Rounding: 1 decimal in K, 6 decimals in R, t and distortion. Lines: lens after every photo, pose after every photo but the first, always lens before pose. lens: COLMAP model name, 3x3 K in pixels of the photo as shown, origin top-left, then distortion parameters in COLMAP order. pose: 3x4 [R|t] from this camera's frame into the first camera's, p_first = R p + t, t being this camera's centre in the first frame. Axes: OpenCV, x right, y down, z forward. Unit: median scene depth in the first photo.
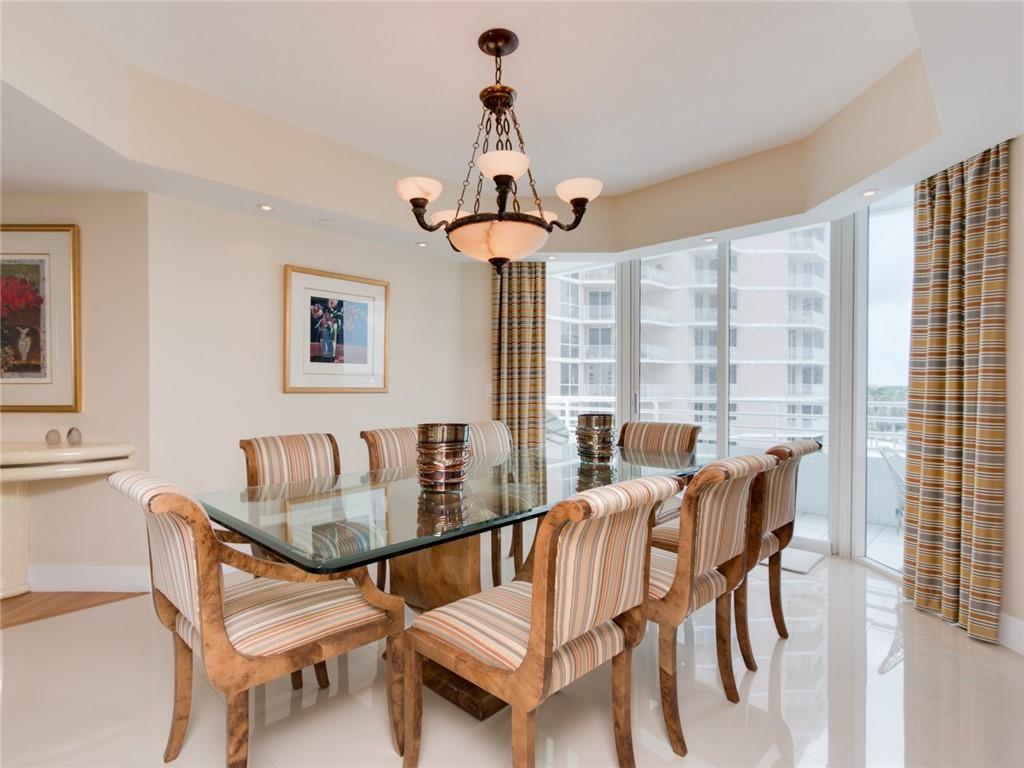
lens RADIAL K [[515.8, 0, 502.5], [0, 515.8, 387.5], [0, 0, 1]] dist [0.003584, 0.001423]
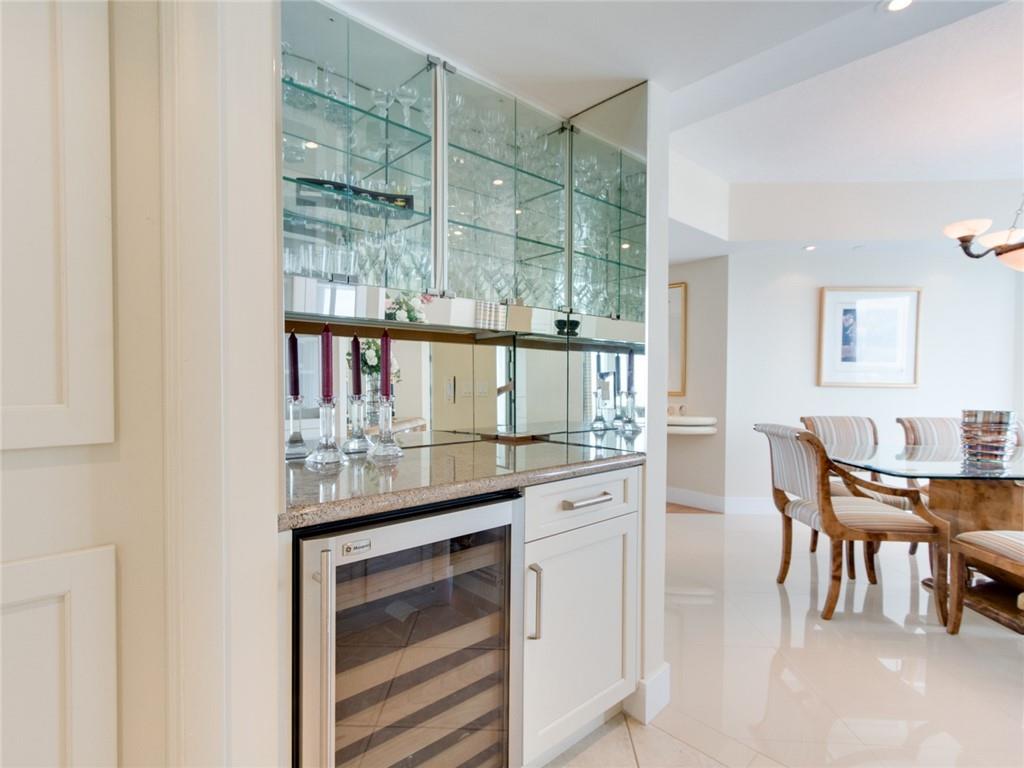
lens RADIAL K [[515.8, 0, 502.5], [0, 515.8, 387.5], [0, 0, 1]] dist [0.003584, 0.001423]
pose [[0.645294, 0.017318, -0.763738, 0.075197], [-0.012702, 0.999848, 0.011940, 0.009880], [0.763829, 0.001996, 0.645416, -0.634076]]
